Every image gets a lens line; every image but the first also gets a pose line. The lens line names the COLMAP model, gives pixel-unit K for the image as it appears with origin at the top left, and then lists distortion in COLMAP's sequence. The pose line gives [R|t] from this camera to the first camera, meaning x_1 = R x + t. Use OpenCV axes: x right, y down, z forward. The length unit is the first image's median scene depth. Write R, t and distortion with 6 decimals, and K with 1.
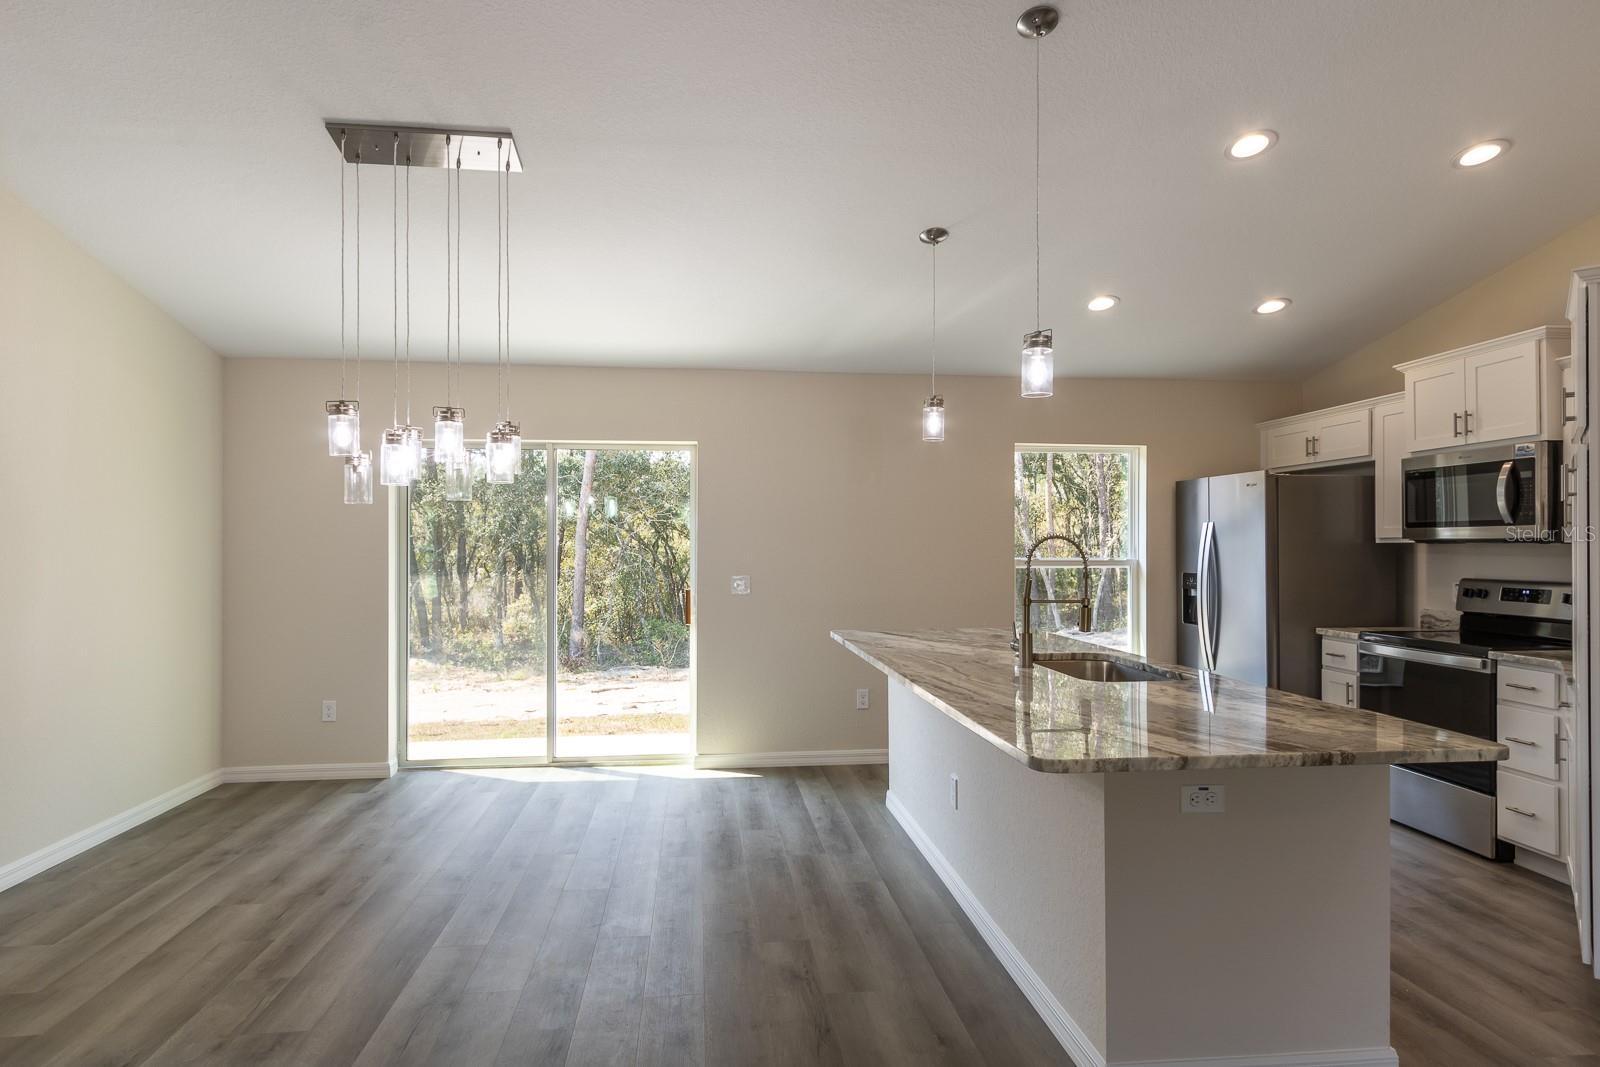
lens RADIAL K [[894.1, 0, 800.5], [0, 894.1, 540.6], [0, 0, 1]] dist [0.015789, -0.004334]
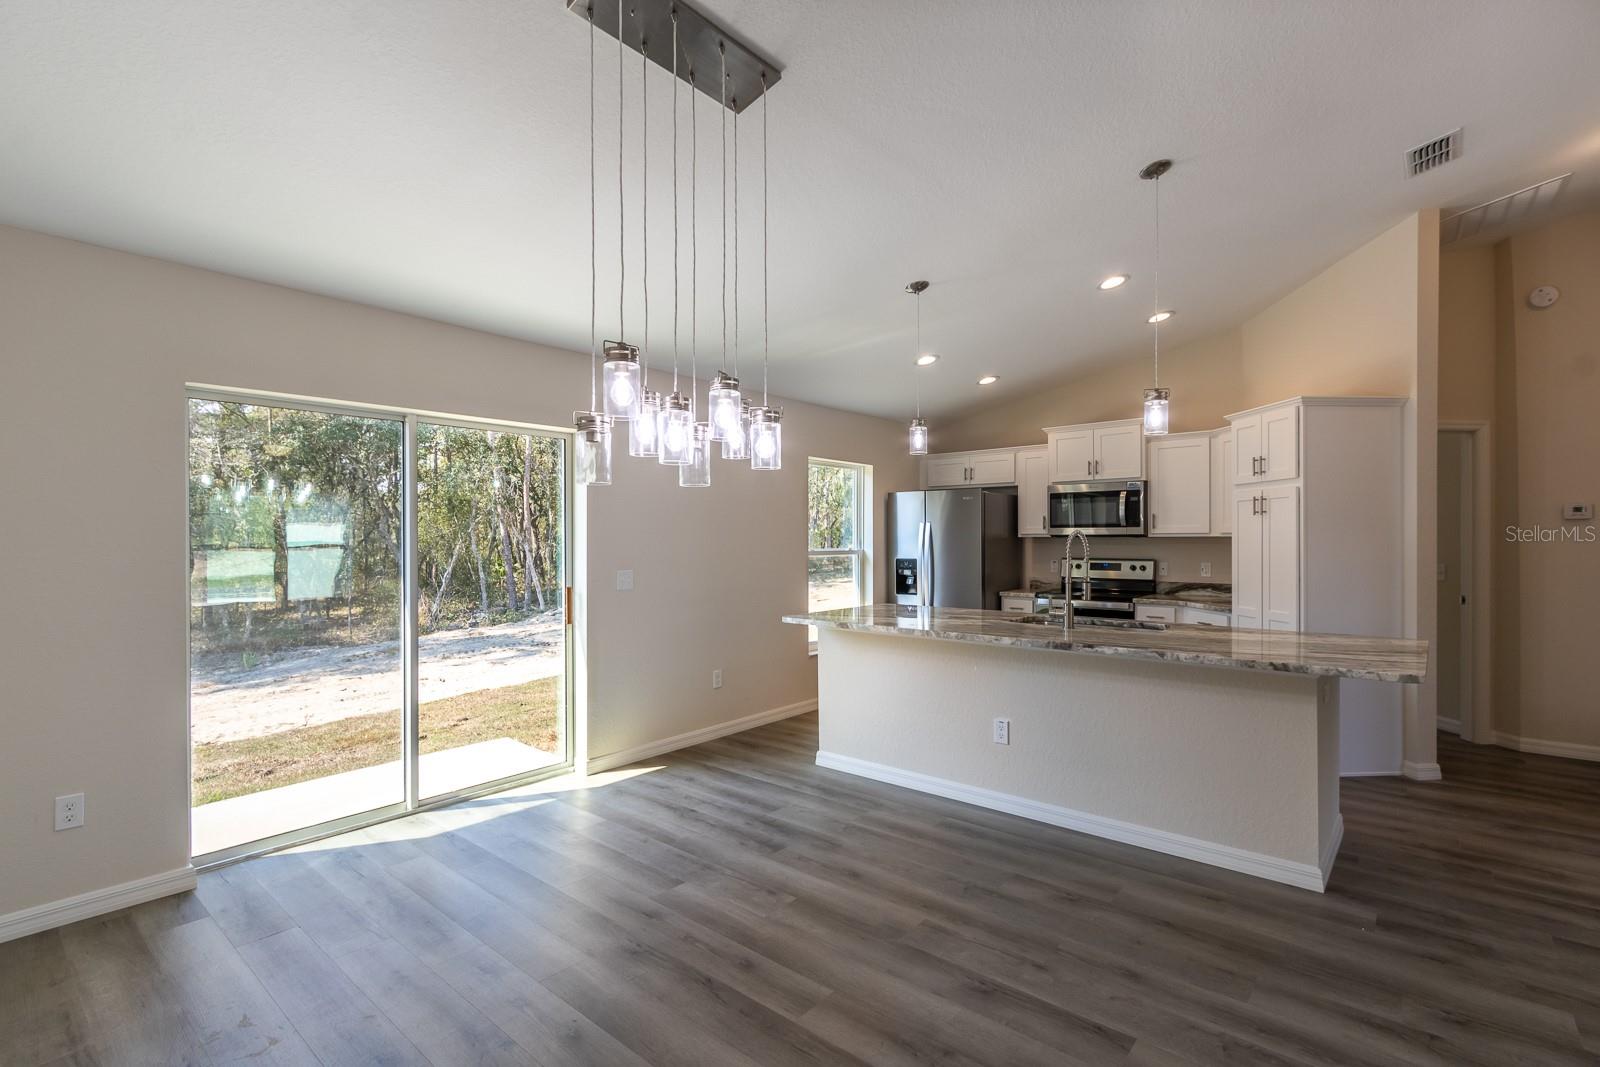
lens RADIAL K [[739.9, 0, 802.6], [0, 739.9, 535.9], [0, 0, 1]] dist [0.011708, -0.000747]
pose [[0.726334, 0.001073, 0.687342, -0.584494], [-0.002340, 0.999997, 0.000912, 0.000481], [-0.687338, -0.002271, 0.726334, 0.325905]]
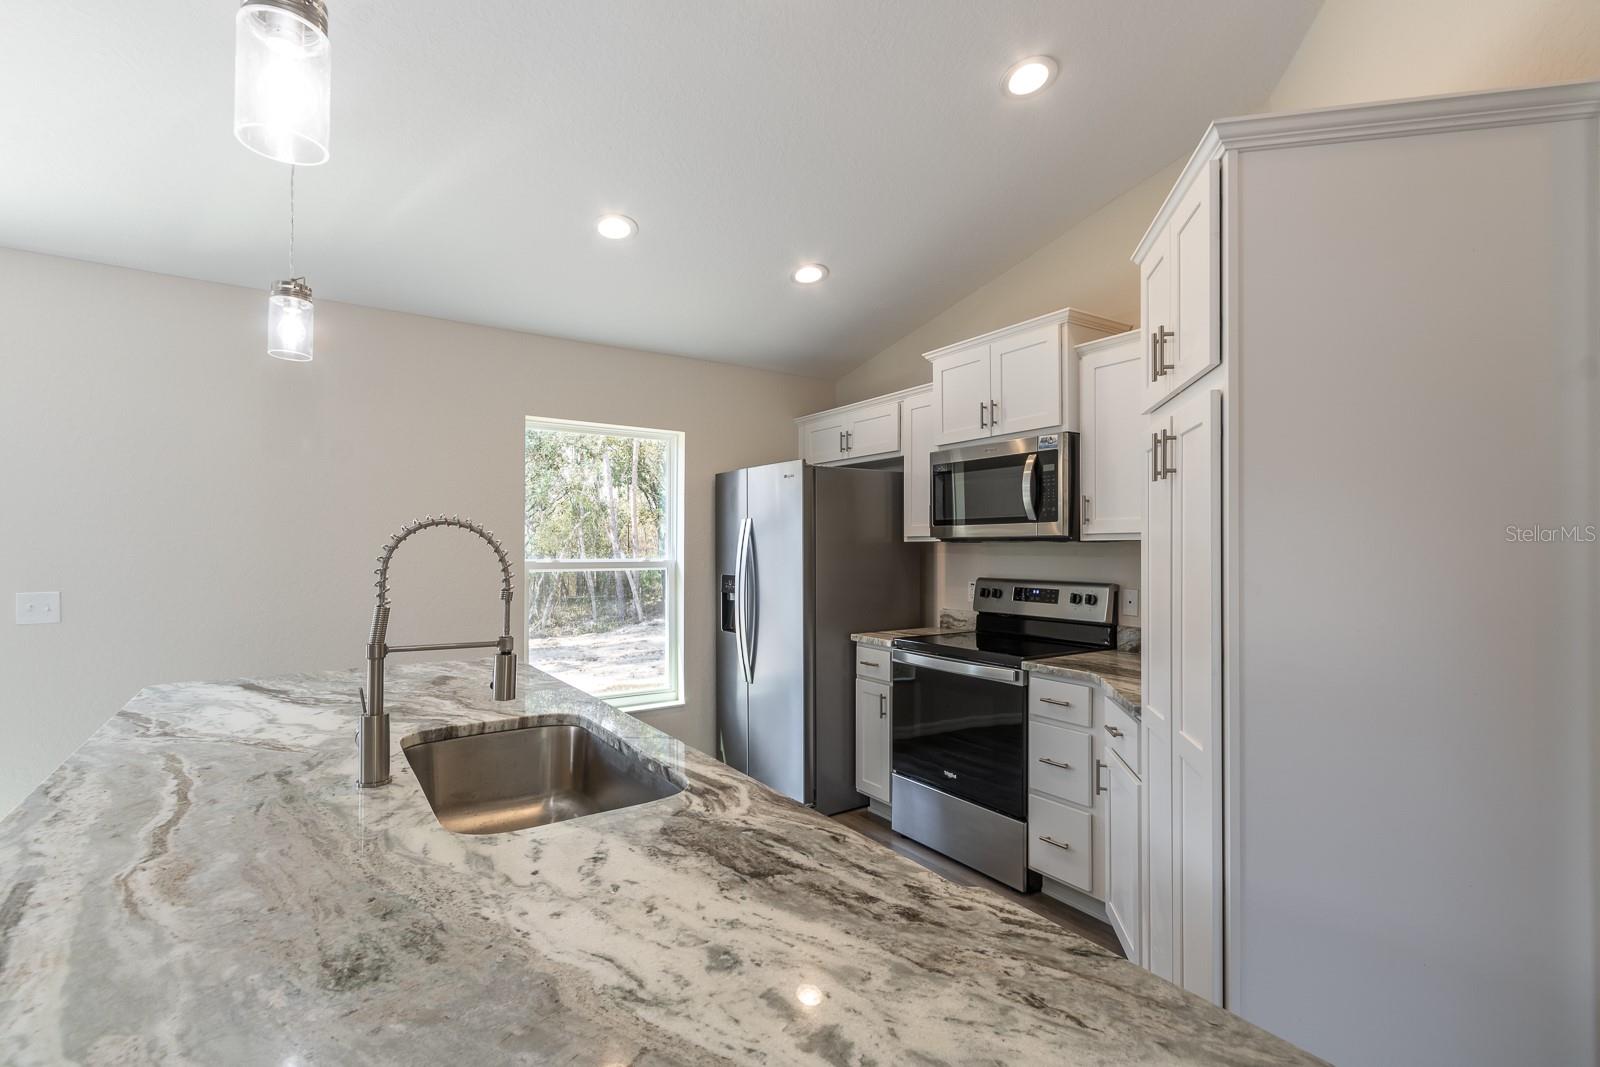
lens RADIAL K [[739.9, 0, 805.4], [0, 739.9, 541.3], [0, 0, 1]] dist [0.011708, -0.000747]
pose [[0.886370, 0.005062, 0.462950, 0.192698], [-0.003815, 0.999986, -0.003630, 0.005601], [-0.462962, 0.001451, 0.886377, 0.371913]]
